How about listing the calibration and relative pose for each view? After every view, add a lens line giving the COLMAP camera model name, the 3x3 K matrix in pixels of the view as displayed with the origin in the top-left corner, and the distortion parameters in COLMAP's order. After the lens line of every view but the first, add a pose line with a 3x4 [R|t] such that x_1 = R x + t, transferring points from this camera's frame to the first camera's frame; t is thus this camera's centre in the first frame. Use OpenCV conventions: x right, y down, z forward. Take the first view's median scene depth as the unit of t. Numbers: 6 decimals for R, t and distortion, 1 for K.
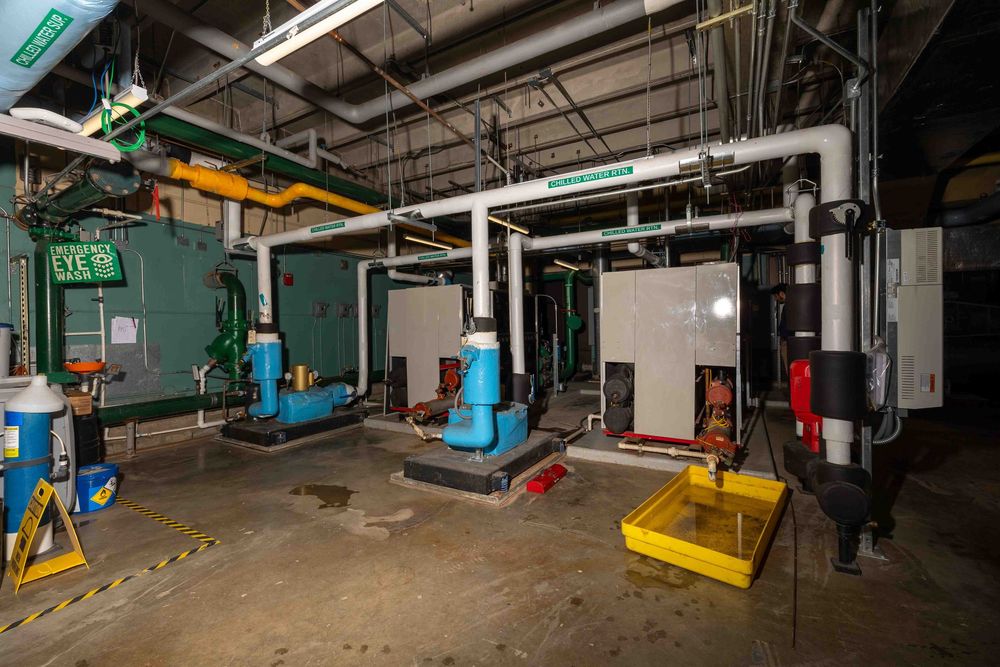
lens RADIAL K [[419.0, 0, 500.0], [0, 419.0, 333.5], [0, 0, 1]] dist [-0.001046, 0.000173]
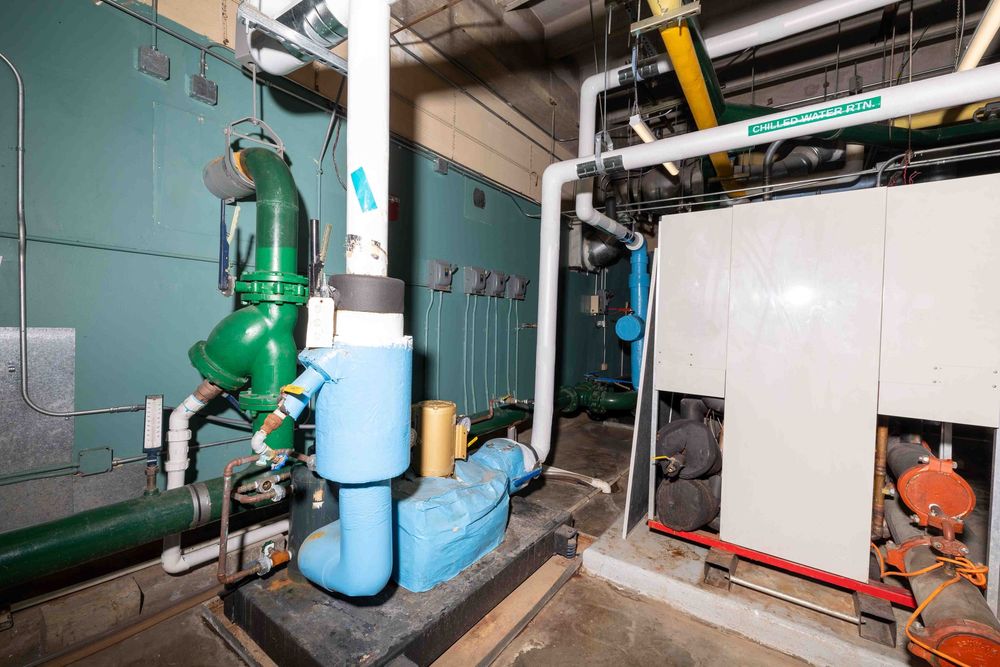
lens RADIAL K [[418.0, 0, 500.0], [0, 418.0, 333.5], [0, 0, 1]] dist [-0.001293, 0.000035]
pose [[0.993332, 0.044009, -0.106555, -0.491529], [-0.043375, 0.999025, 0.008262, 0.008657], [0.106815, -0.003586, 0.994272, 0.816465]]
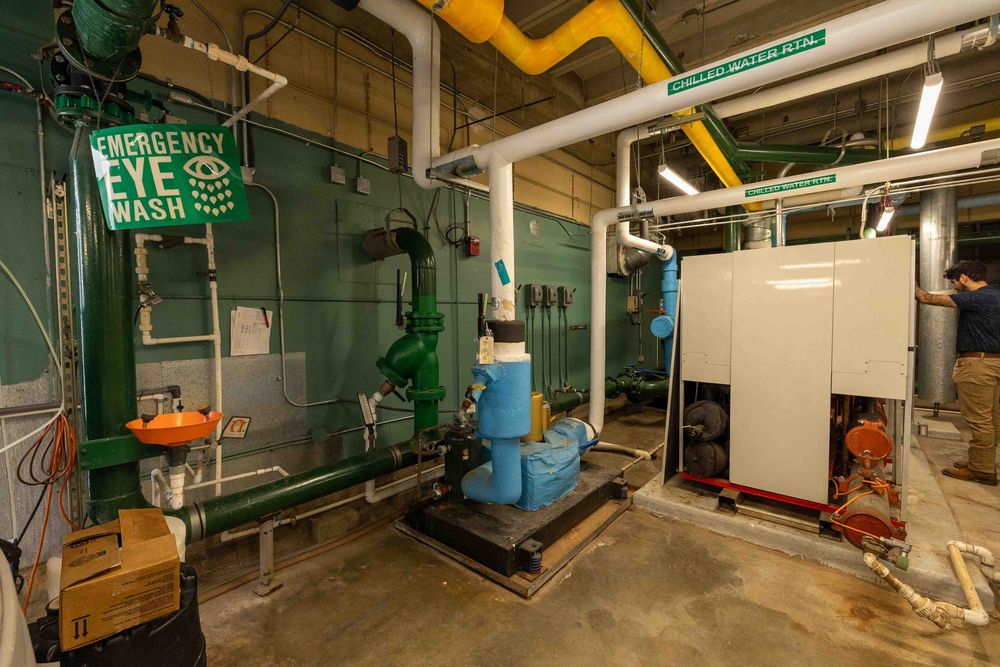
lens RADIAL K [[418.0, 0, 500.0], [0, 418.0, 333.5], [0, 0, 1]] dist [-0.001293, 0.000035]
pose [[0.983825, 0.012543, -0.178691, -0.535190], [-0.006871, 0.999454, 0.032329, -0.028403], [0.178999, -0.030579, 0.983374, 0.580841]]
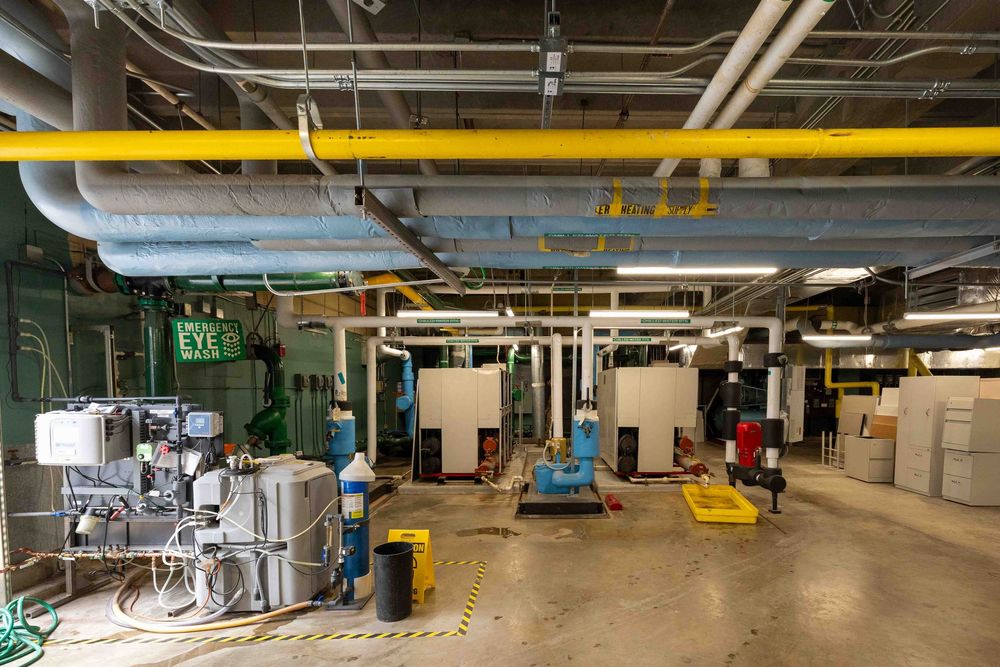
lens RADIAL K [[437.2, 0, 547.2], [0, 437.2, 387.5], [0, 0, 1]] dist [-0.000817, -0.000040]
pose [[0.858679, 0.010224, 0.512411, -0.759622], [-0.001479, 0.999846, -0.017471, -0.043085], [-0.512511, 0.014244, 0.858562, -0.205409]]
